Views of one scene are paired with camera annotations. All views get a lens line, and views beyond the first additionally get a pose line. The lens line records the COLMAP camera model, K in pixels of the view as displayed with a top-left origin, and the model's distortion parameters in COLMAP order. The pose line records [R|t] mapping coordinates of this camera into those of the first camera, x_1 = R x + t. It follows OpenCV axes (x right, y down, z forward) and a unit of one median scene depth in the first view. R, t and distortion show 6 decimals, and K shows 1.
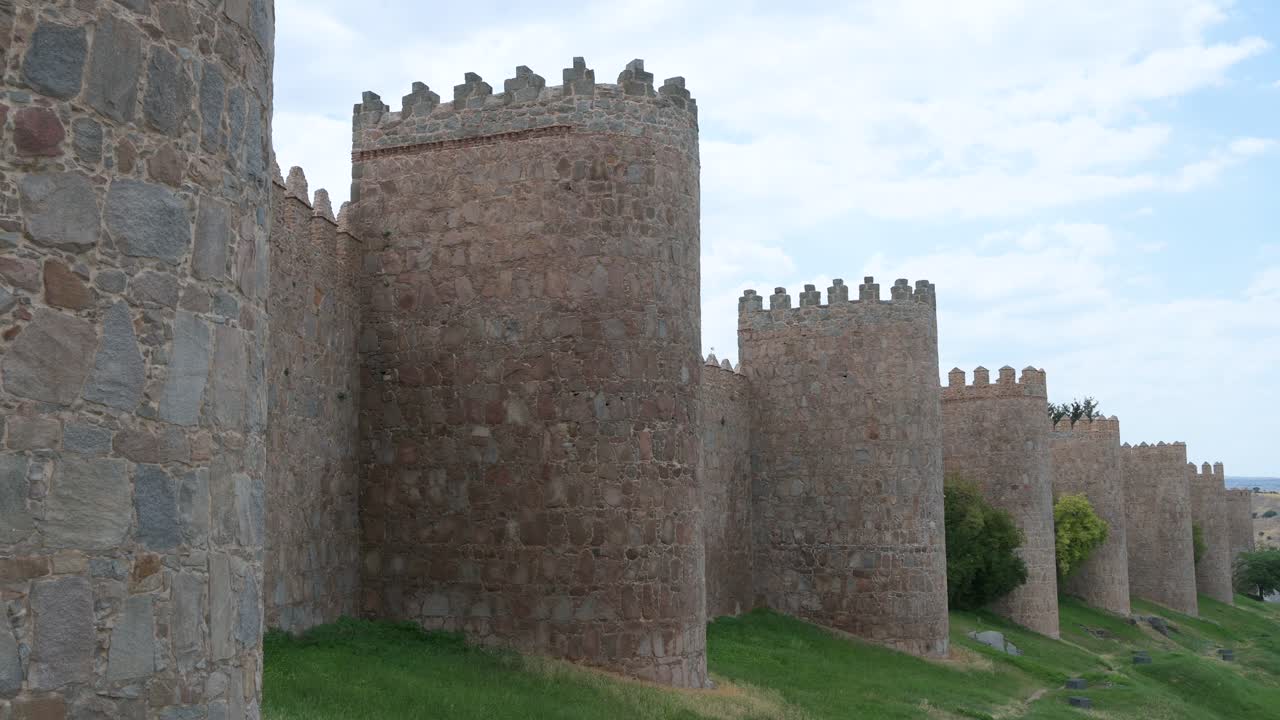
lens RADIAL K [[1387.6, 0, 640.0], [0, 1387.6, 360.0], [0, 0, 1]] dist [-0.002333, -0.013294]
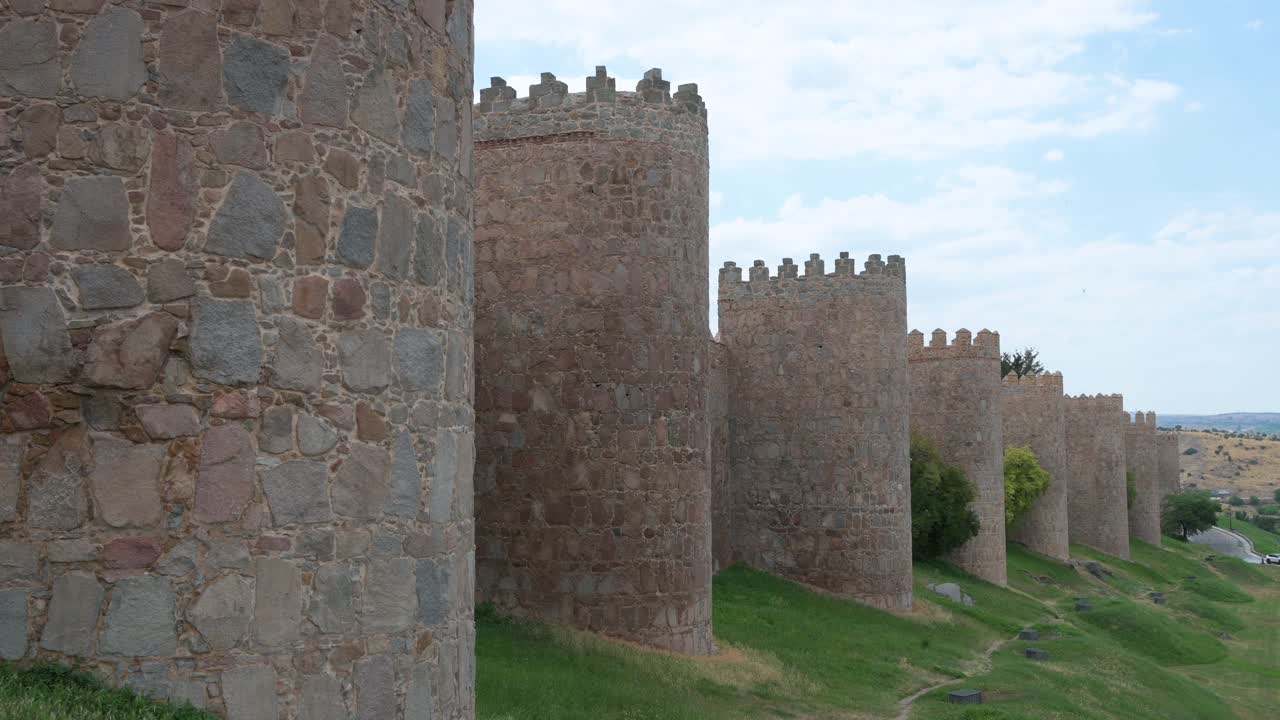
lens RADIAL K [[1387.6, 0, 640.0], [0, 1387.6, 360.0], [0, 0, 1]] dist [-0.002333, -0.013294]
pose [[0.998707, 0.007383, 0.050288, -0.065962], [-0.009998, 0.998599, 0.051960, -0.049383], [-0.049834, -0.052396, 0.997382, -0.069836]]
